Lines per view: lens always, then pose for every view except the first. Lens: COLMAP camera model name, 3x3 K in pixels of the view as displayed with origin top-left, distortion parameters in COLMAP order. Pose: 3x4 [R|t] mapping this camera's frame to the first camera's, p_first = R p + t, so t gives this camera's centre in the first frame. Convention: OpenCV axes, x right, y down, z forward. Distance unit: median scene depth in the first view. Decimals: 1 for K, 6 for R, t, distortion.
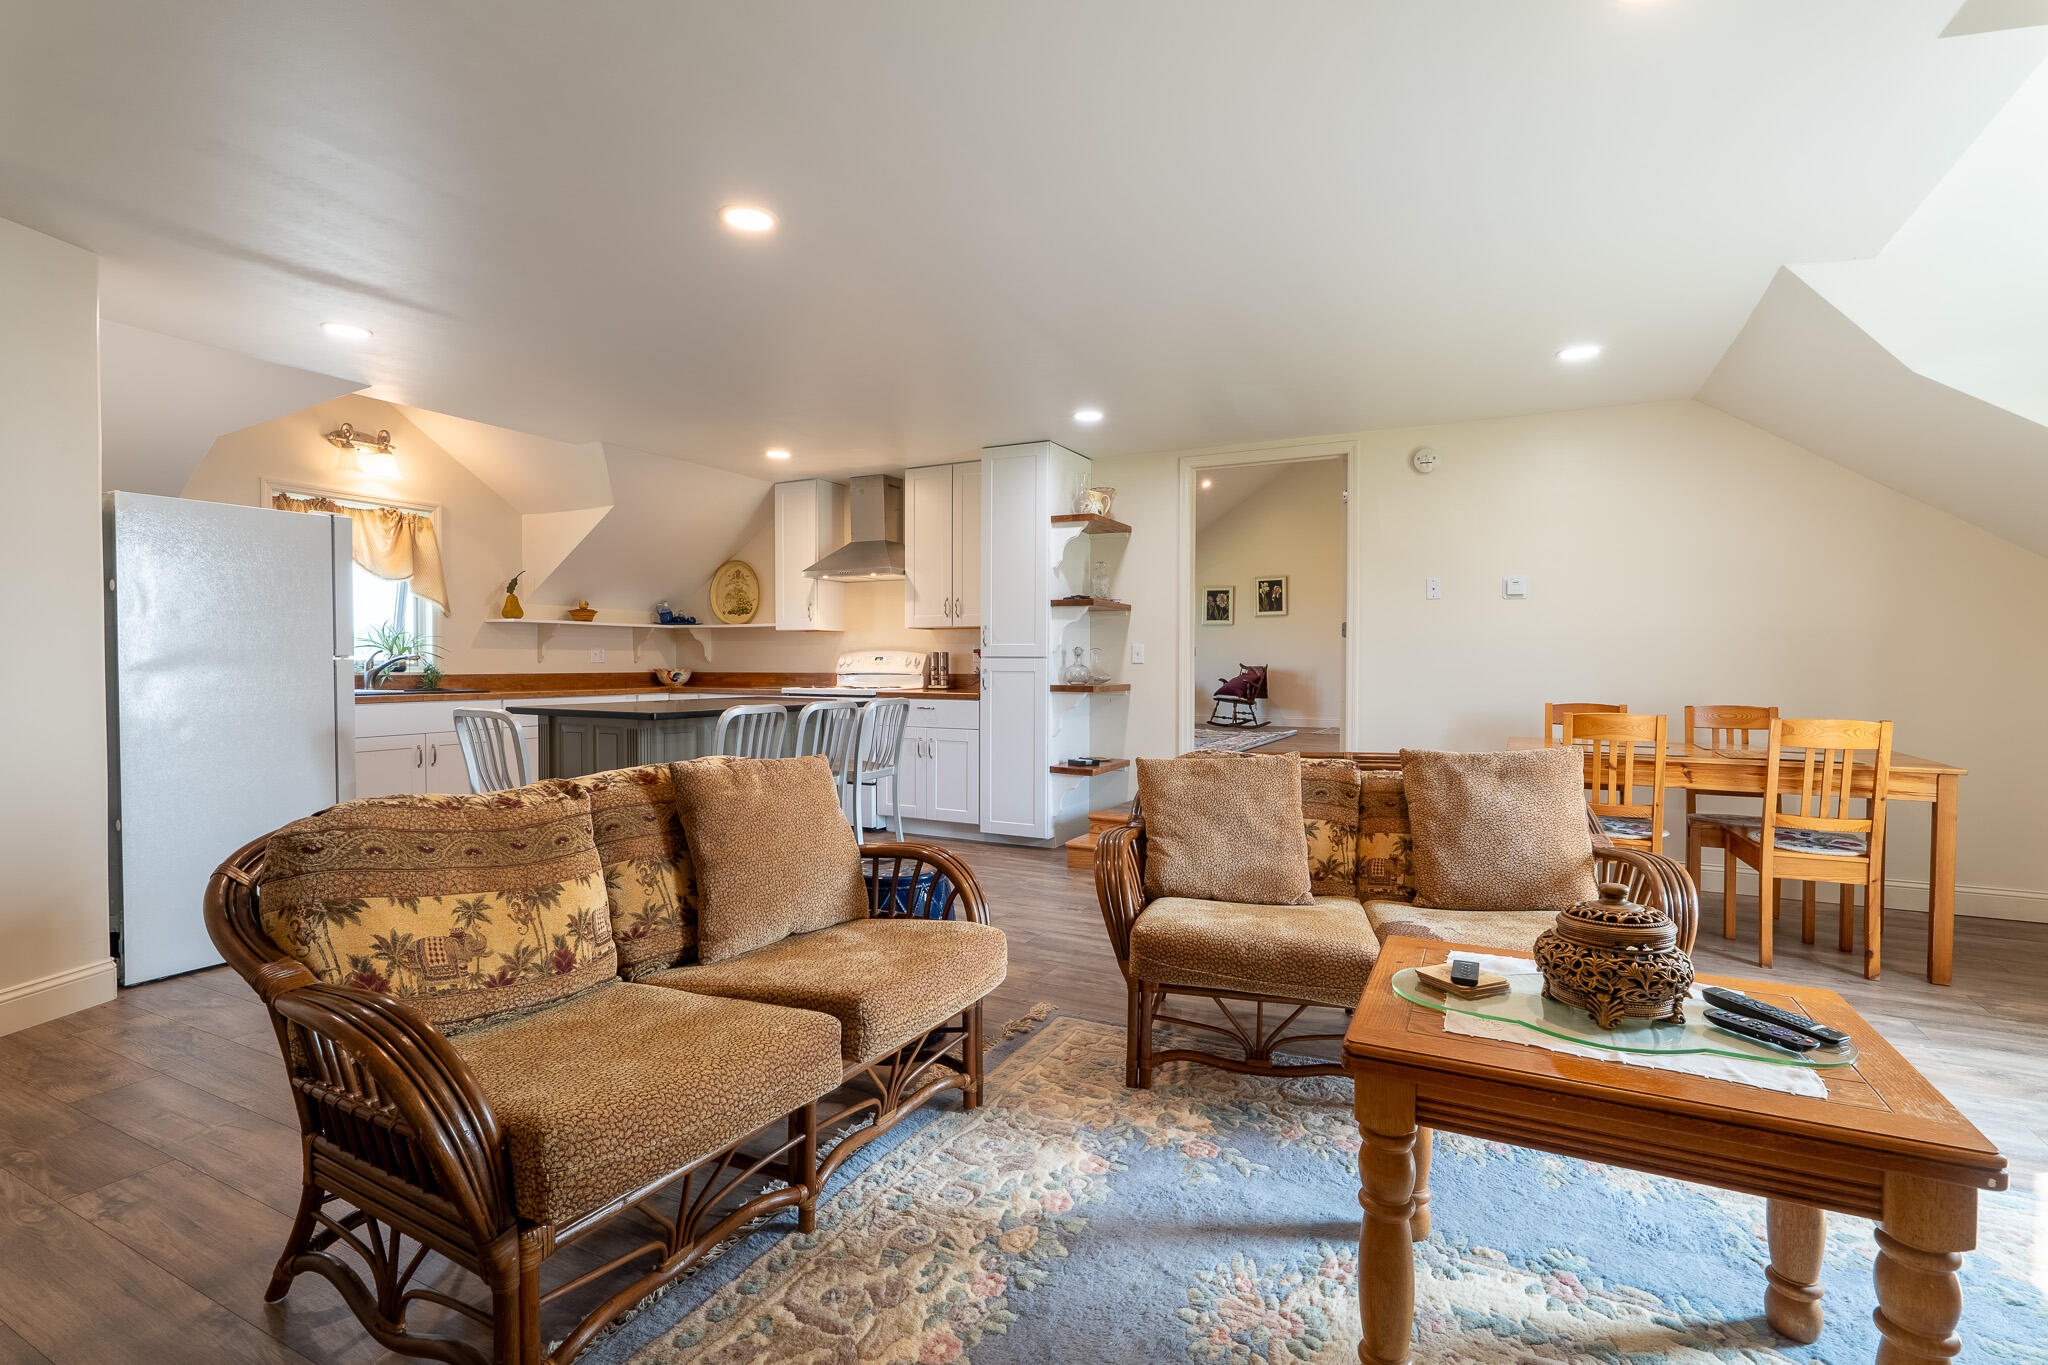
lens RADIAL K [[958.8, 0, 1023.7], [0, 958.8, 678.8], [0, 0, 1]] dist [0.004986, -0.000618]
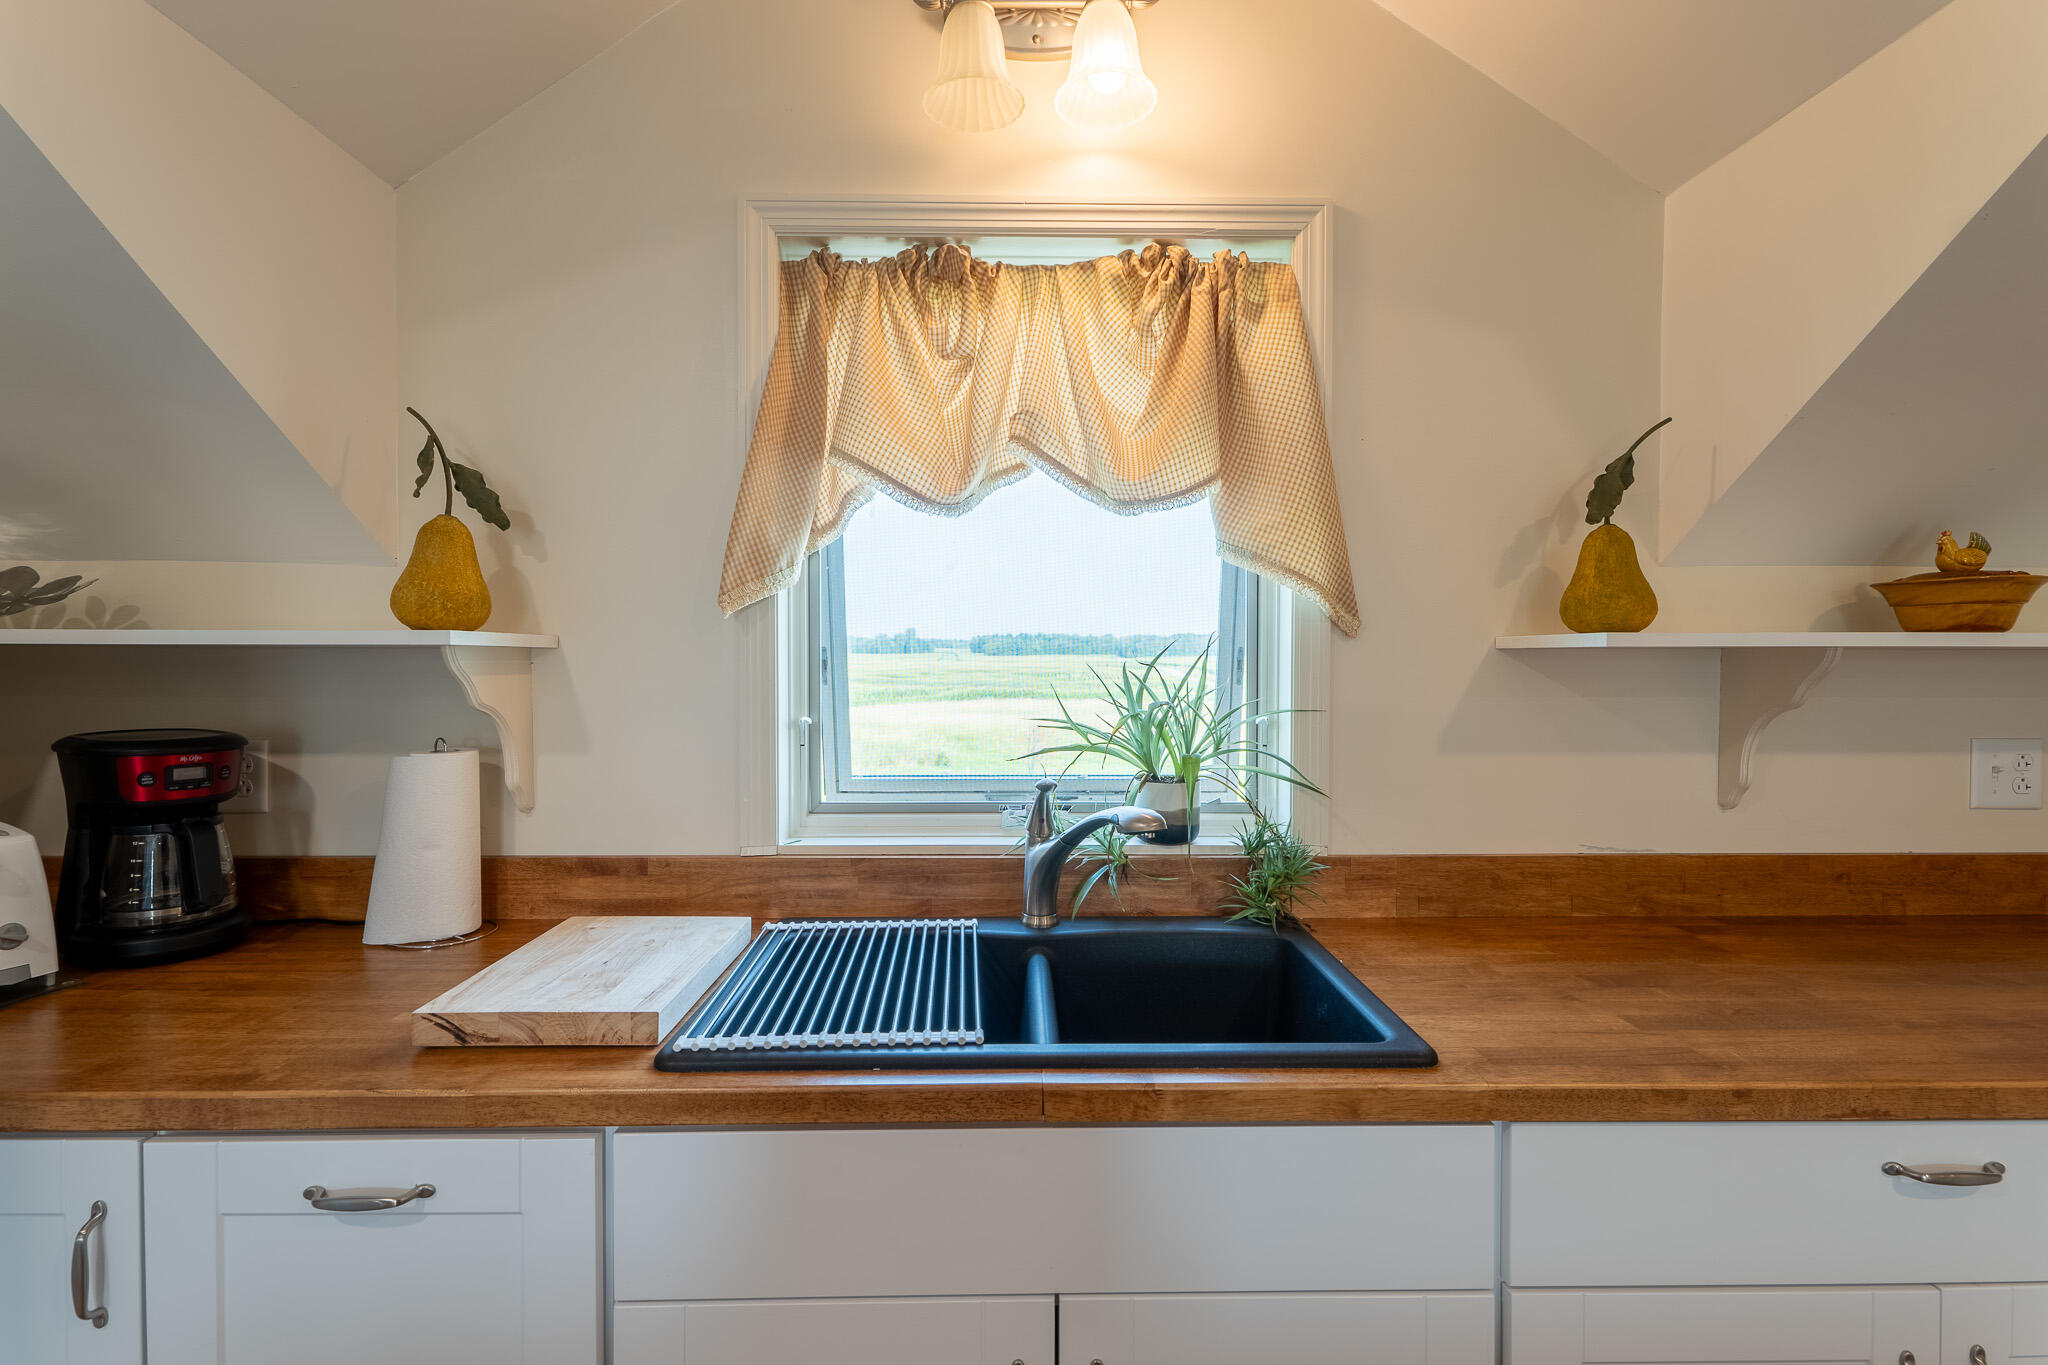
lens RADIAL K [[958.8, 0, 1029.6], [0, 958.8, 678.3], [0, 0, 1]] dist [0.004986, -0.000618]
pose [[0.475644, 0.015610, -0.879499, -0.399454], [-0.016082, 0.999830, 0.009048, -0.051778], [0.879491, 0.009840, 0.475814, 0.776078]]
